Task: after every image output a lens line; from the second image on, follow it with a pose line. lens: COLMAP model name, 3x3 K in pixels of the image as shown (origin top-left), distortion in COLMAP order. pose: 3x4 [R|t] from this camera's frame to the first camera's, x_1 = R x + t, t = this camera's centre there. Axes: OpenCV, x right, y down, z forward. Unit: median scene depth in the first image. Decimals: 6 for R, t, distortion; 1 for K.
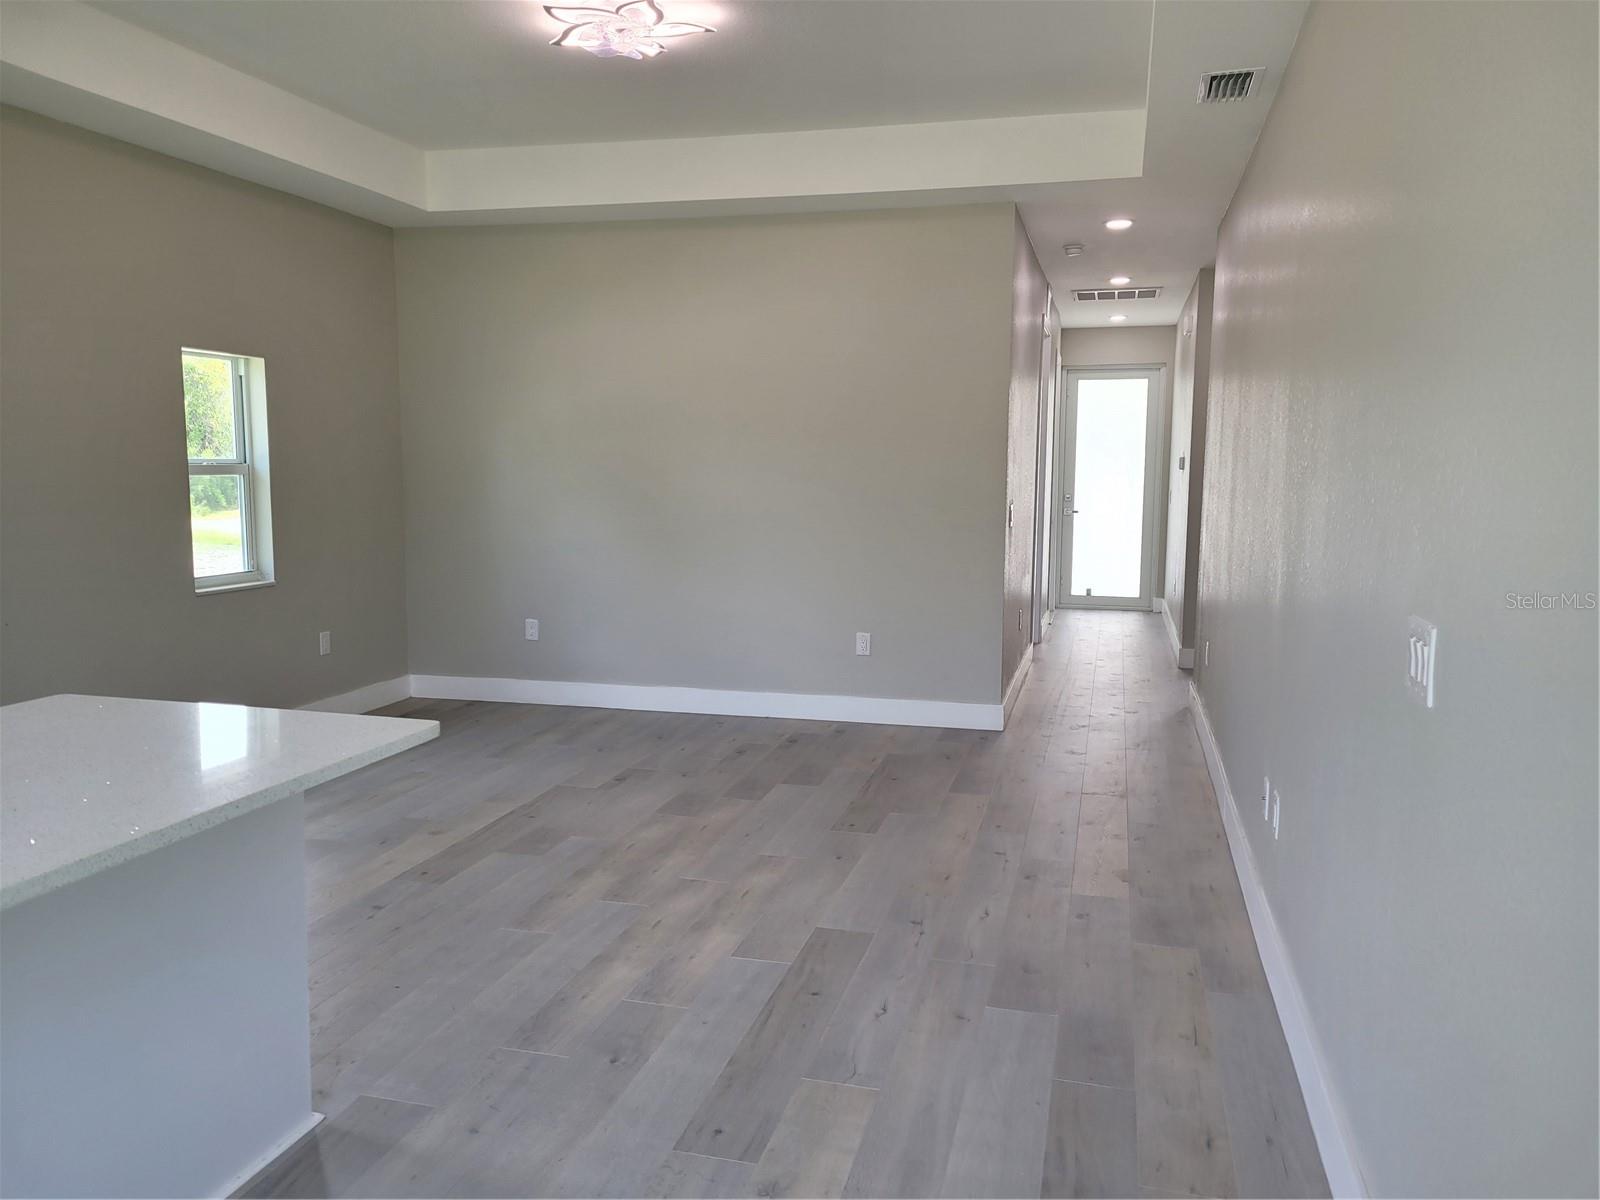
lens RADIAL K [[1198.3, 0, 802.1], [0, 1198.3, 592.9], [0, 0, 1]] dist [0.063295, -0.051722]
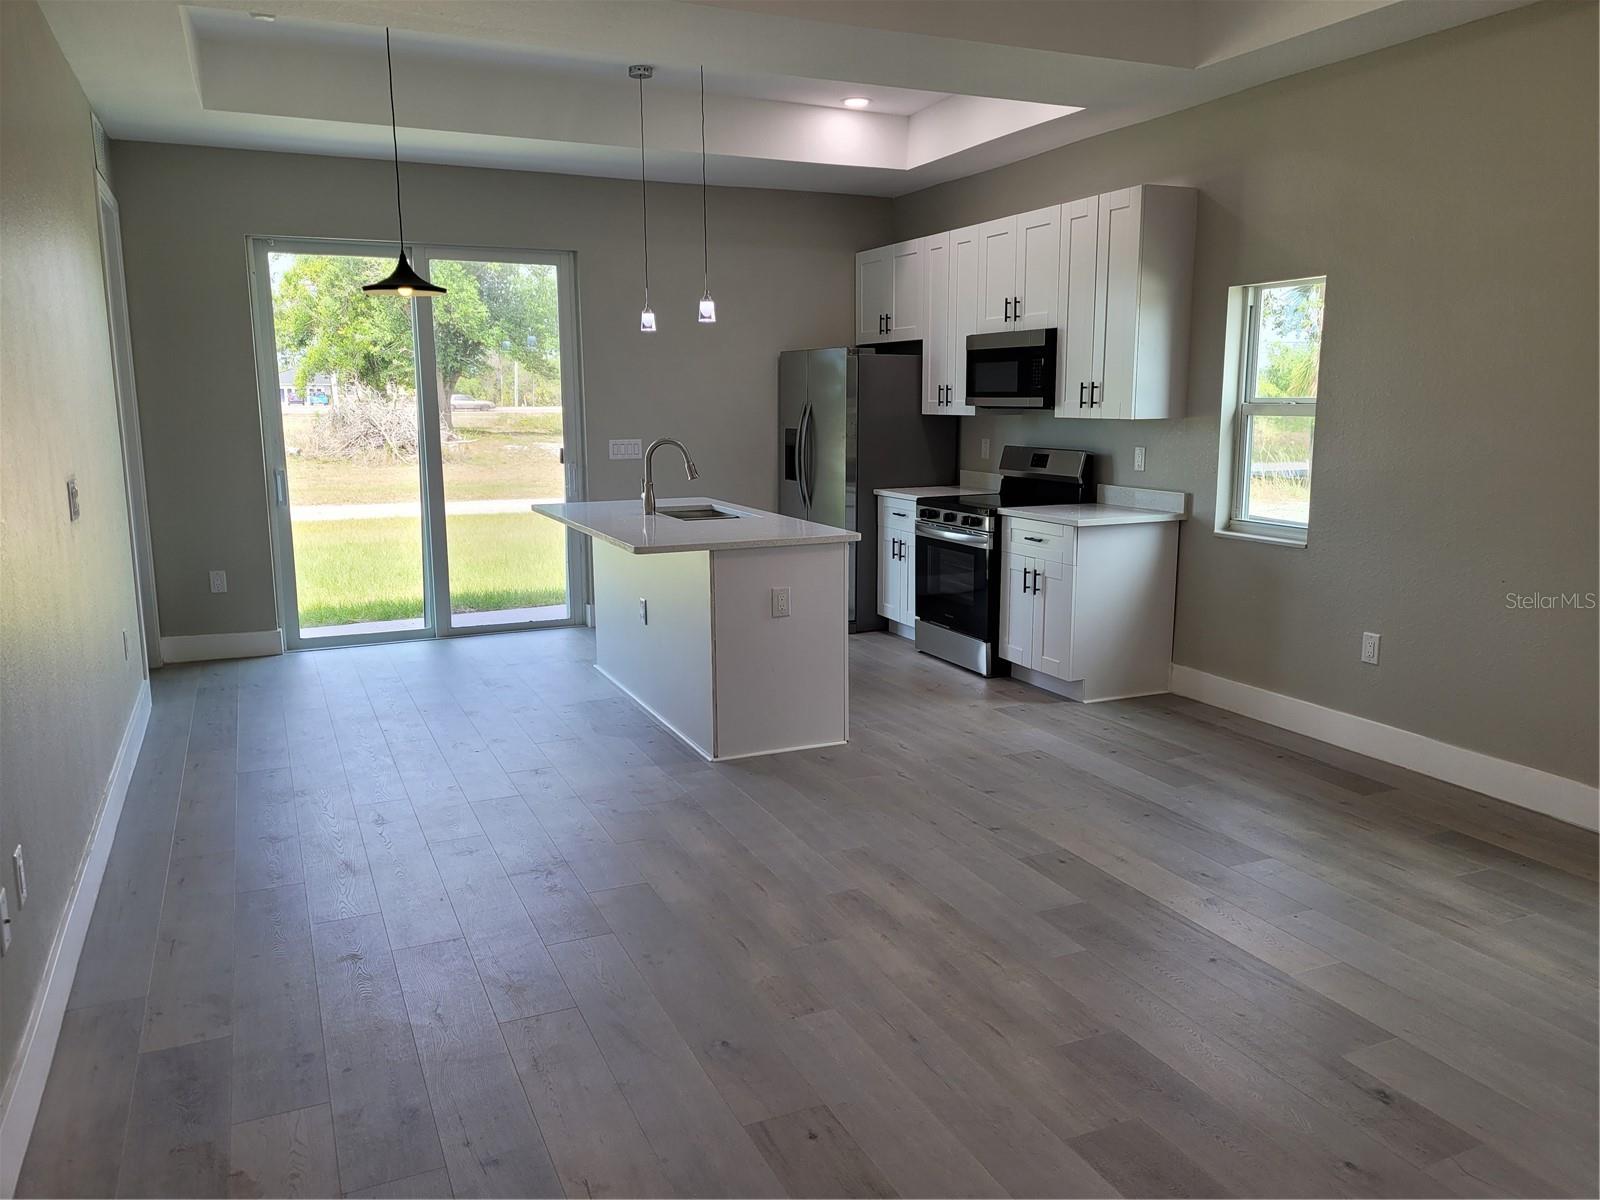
lens RADIAL K [[1199.8, 0, 807.4], [0, 1199.8, 601.5], [0, 0, 1]] dist [0.073815, -0.057956]
pose [[-0.772017, 0.106043, -0.626694, 0.333966], [-0.070438, 0.965637, 0.250167, -0.149147], [0.631687, 0.237276, -0.738019, 1.296075]]
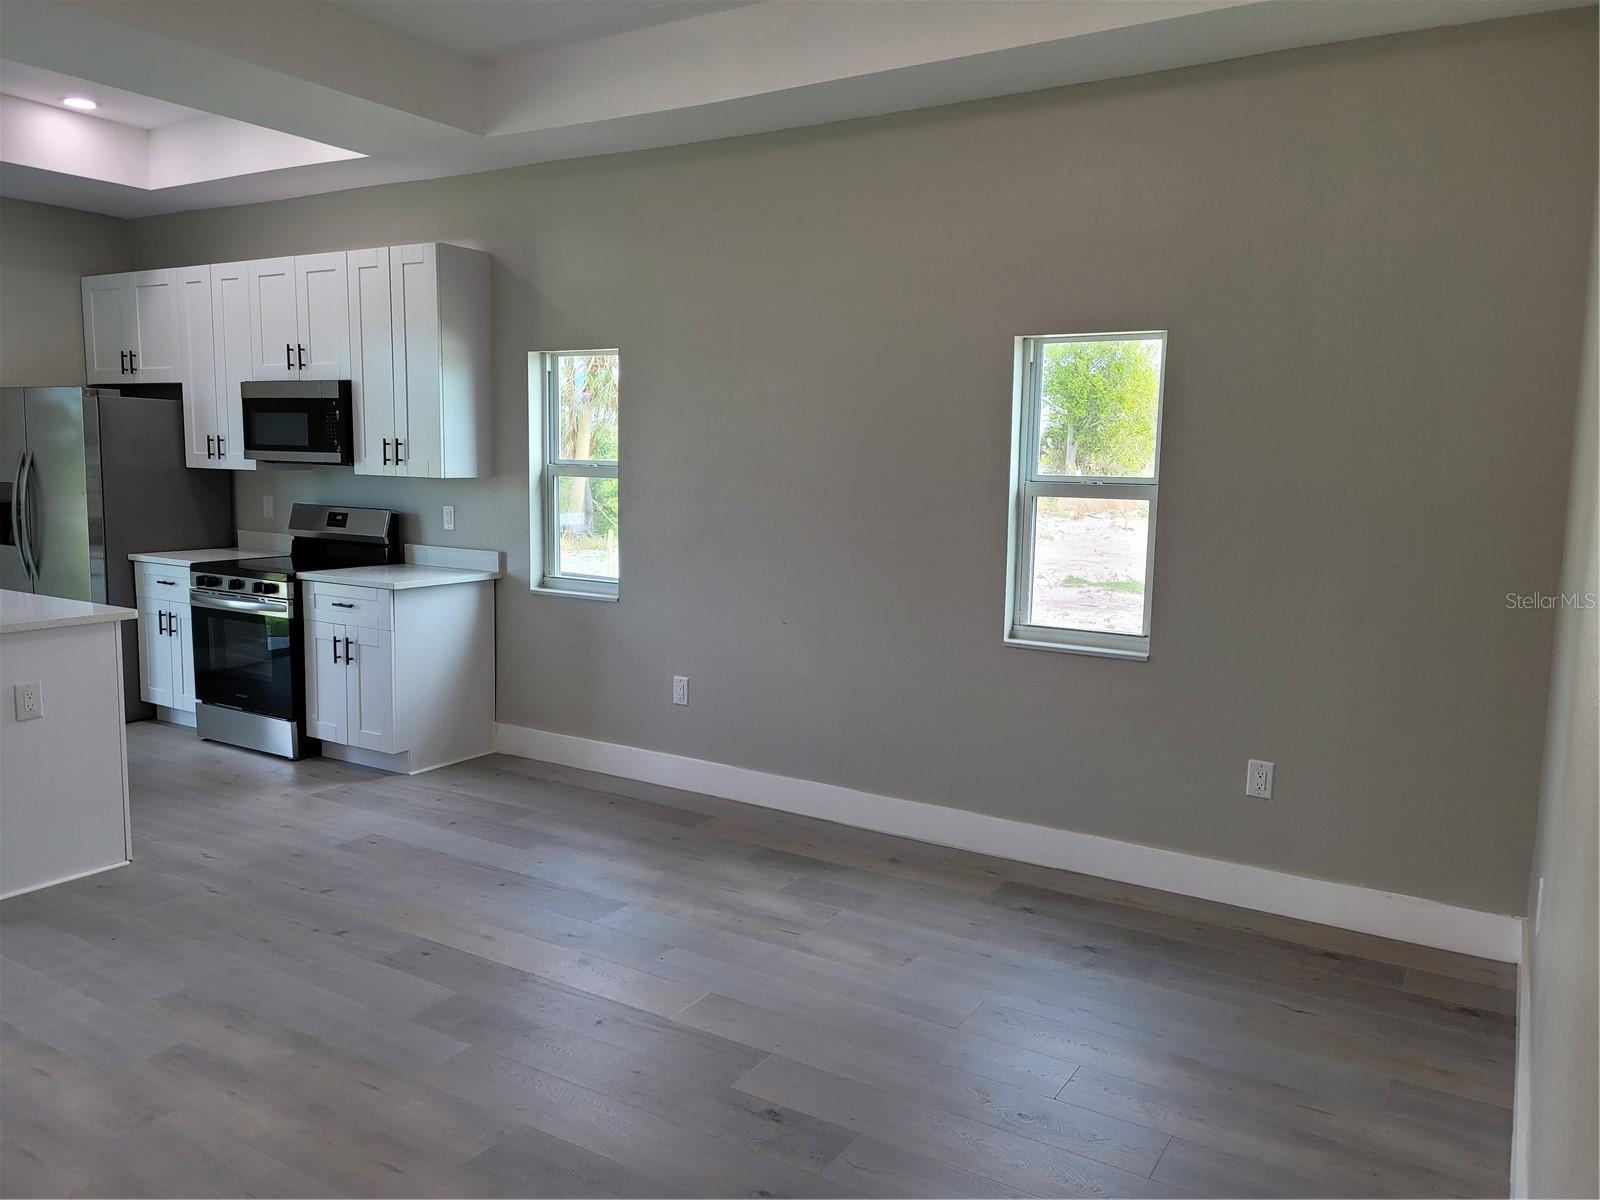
lens RADIAL K [[1195.8, 0, 795.6], [0, 1195.8, 602.1], [0, 0, 1]] dist [0.069079, -0.060229]
pose [[-0.291571, 0.107113, -0.950533, 0.337066], [-0.125755, 0.980793, 0.149097, -0.145829], [0.948247, 0.163006, -0.272501, 1.237021]]
